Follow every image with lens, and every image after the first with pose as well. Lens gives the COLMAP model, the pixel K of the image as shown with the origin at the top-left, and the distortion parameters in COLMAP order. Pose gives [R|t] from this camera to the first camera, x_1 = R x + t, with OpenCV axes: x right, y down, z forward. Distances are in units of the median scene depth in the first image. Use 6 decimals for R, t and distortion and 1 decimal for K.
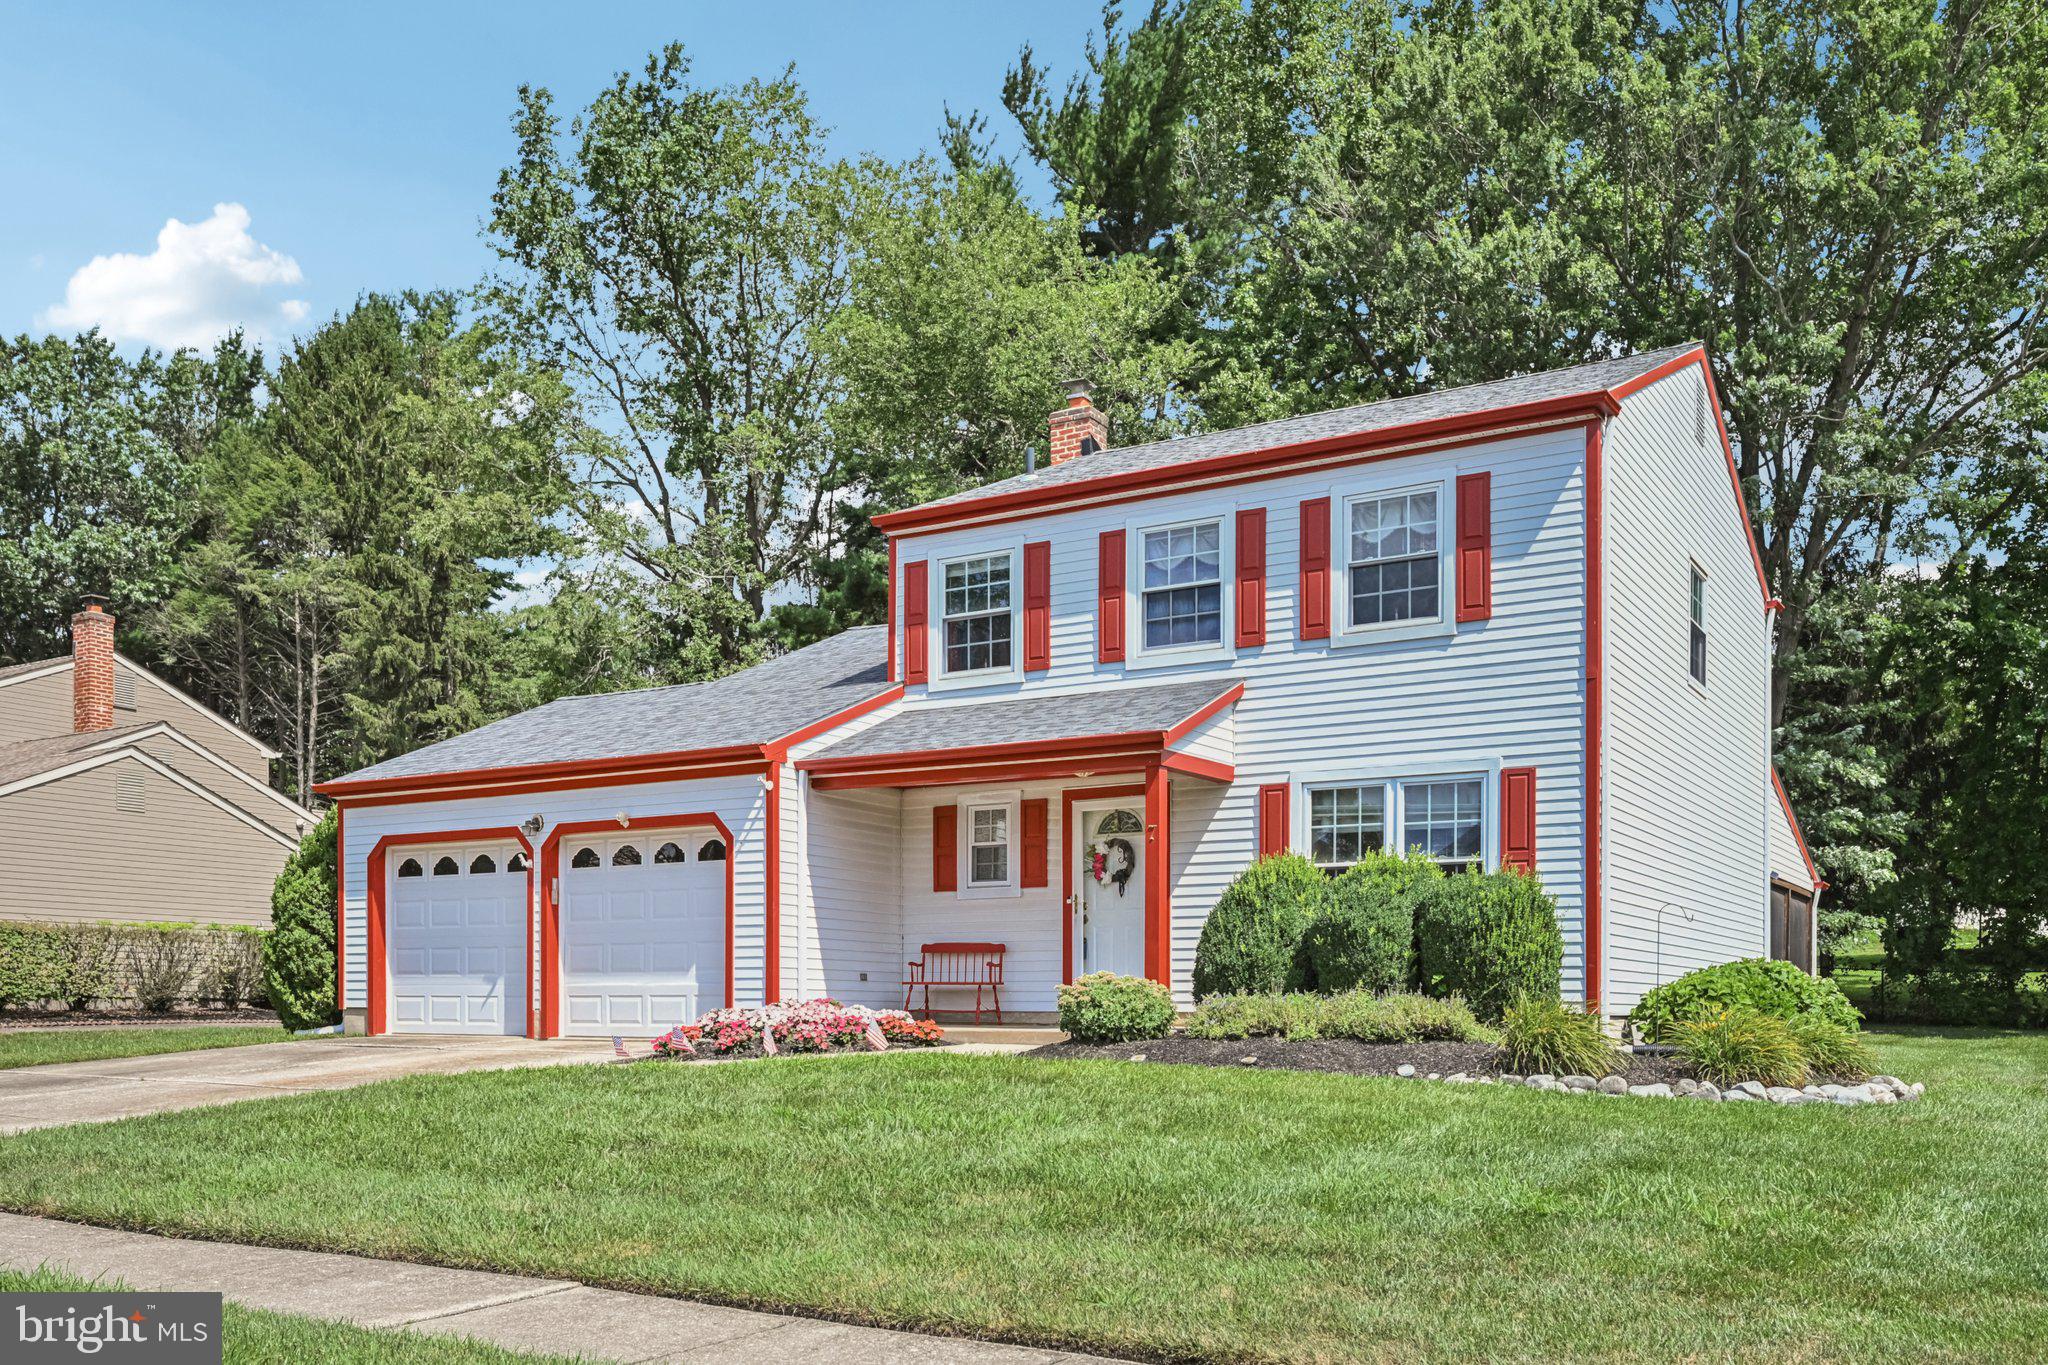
lens RADIAL K [[1722.2, 0, 1027.2], [0, 1722.2, 736.9], [0, 0, 1]] dist [0.001094, -0.000633]
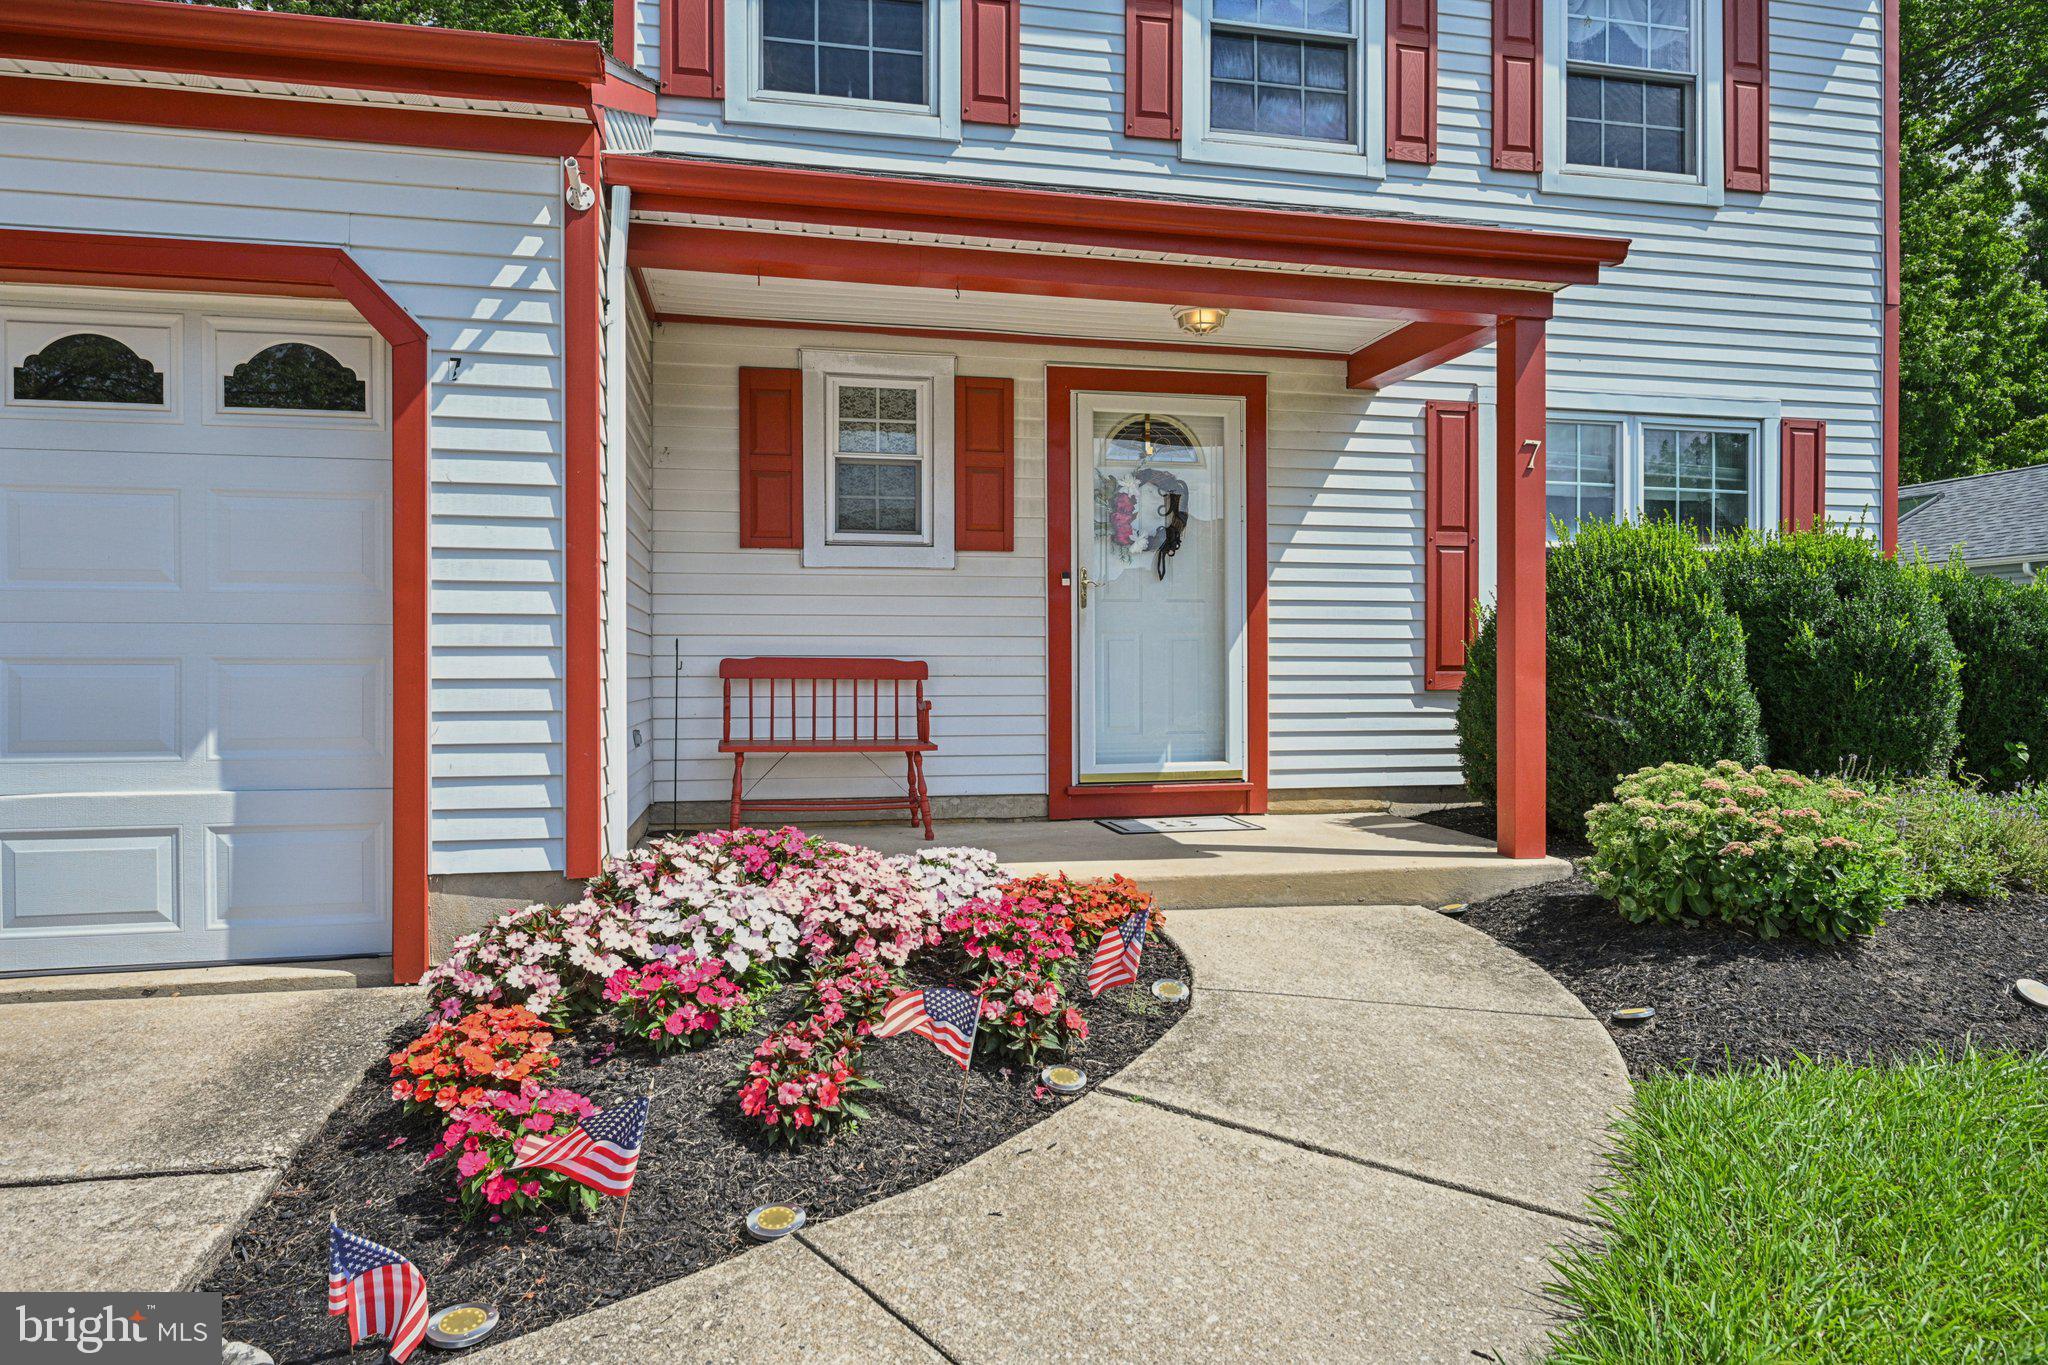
lens RADIAL K [[1501.1, 0, 1028.8], [0, 1501.1, 641.1], [0, 0, 1]] dist [-0.002618, -0.002074]
pose [[0.708507, 0.042564, 0.704419, -0.294384], [-0.094141, 0.994959, 0.034567, 0.097345], [-0.699396, -0.090806, 0.708942, 0.681151]]
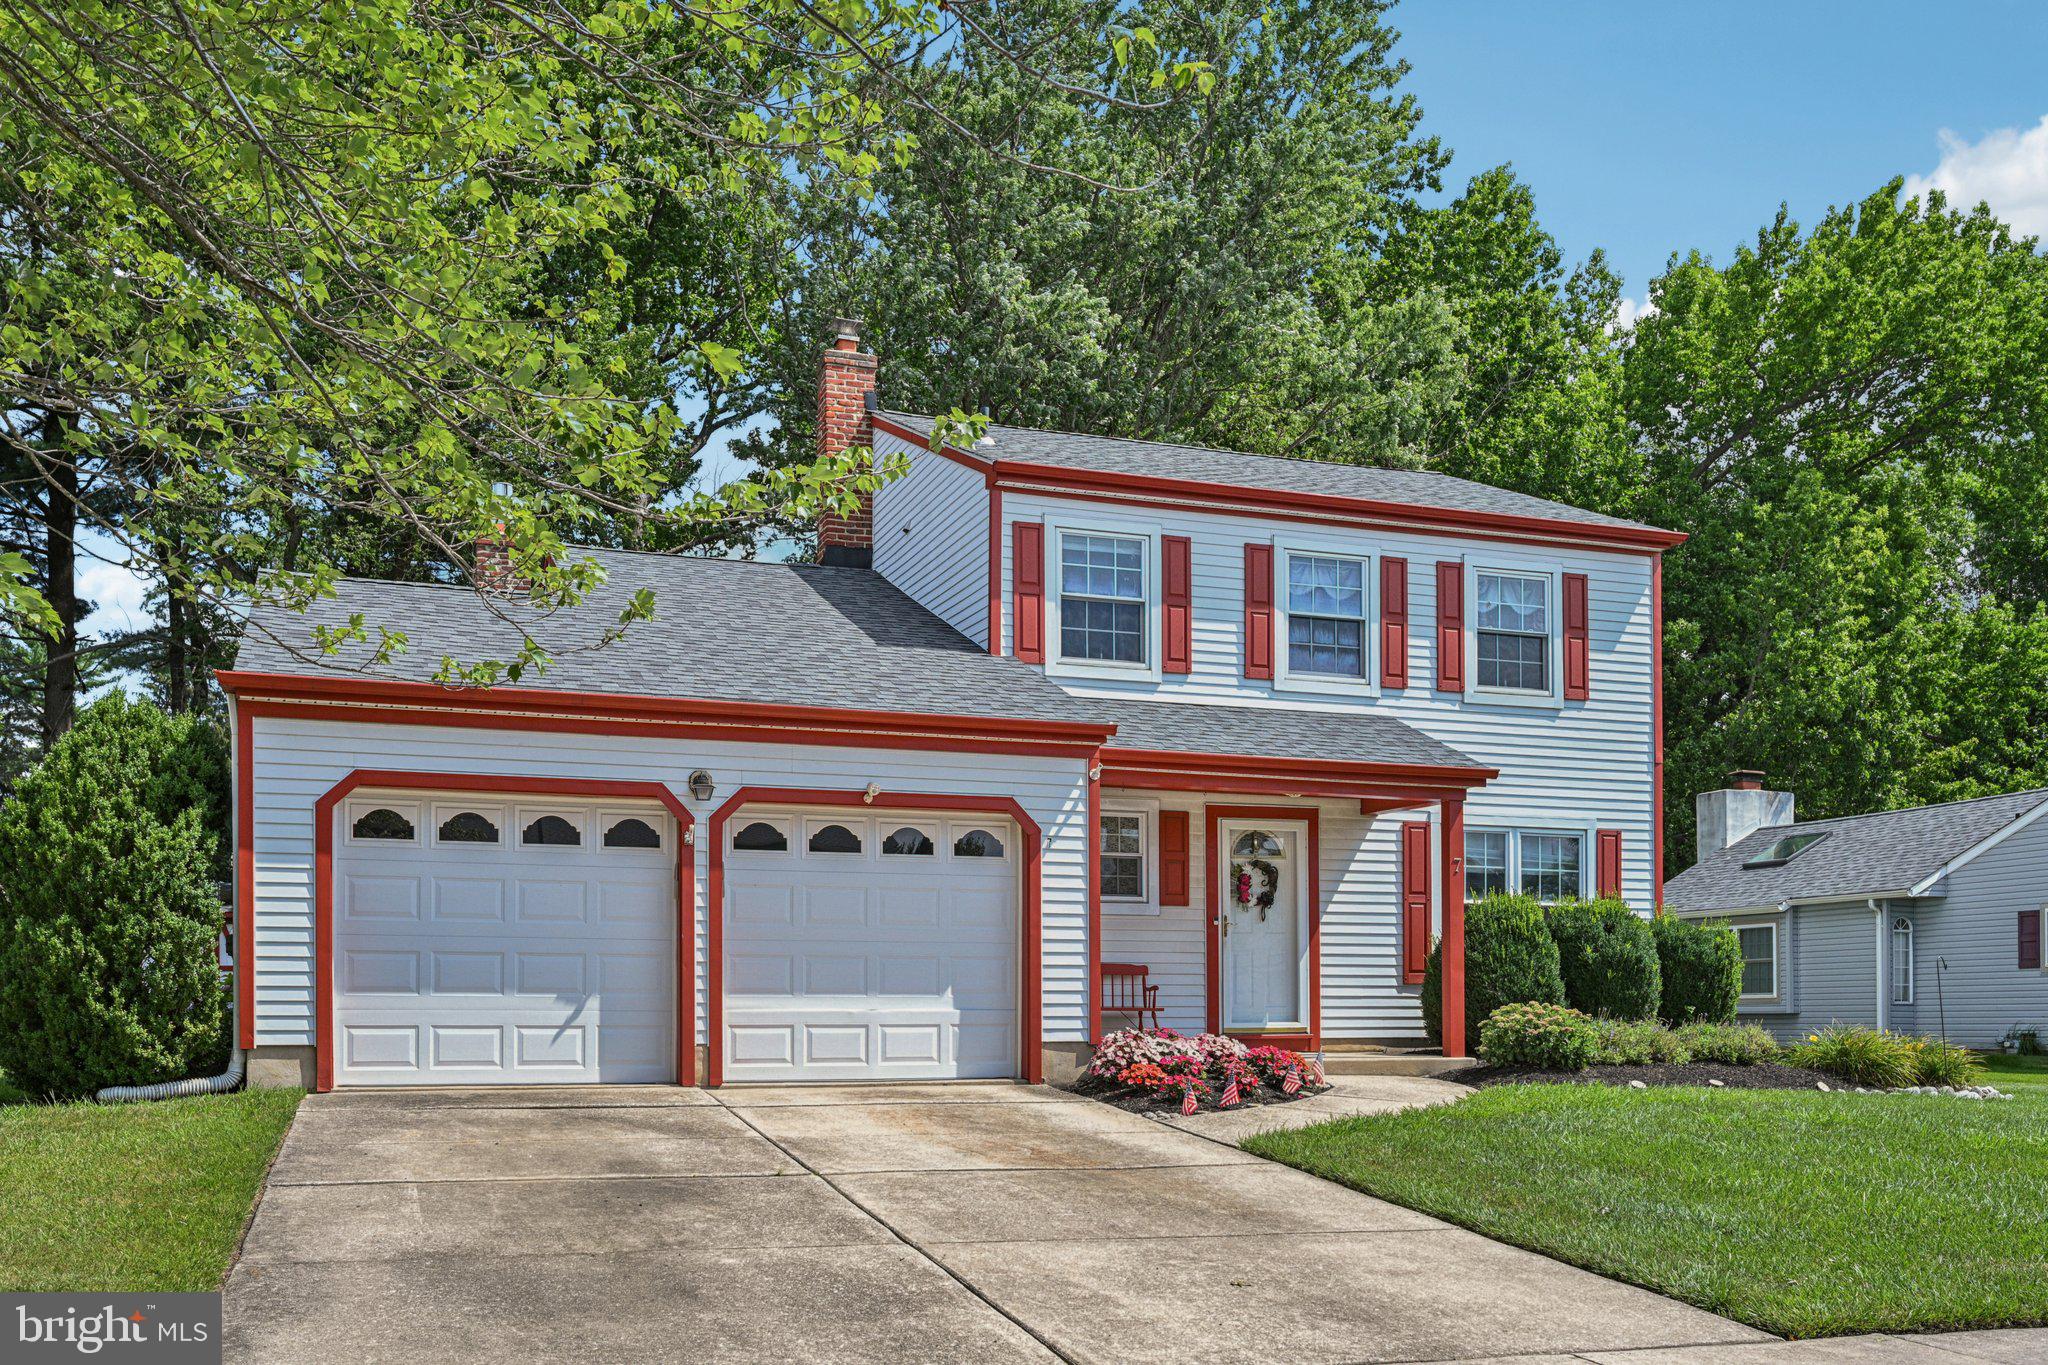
lens RADIAL K [[1883.4, 0, 1024.0], [0, 1883.4, 682.5], [0, 0, 1]] dist [0.004404, 0.004667]
pose [[0.627351, 0.134875, 0.766967, -0.844678], [-0.116543, 0.990056, -0.078778, 0.057704], [-0.769966, -0.039963, 0.636832, 0.421906]]
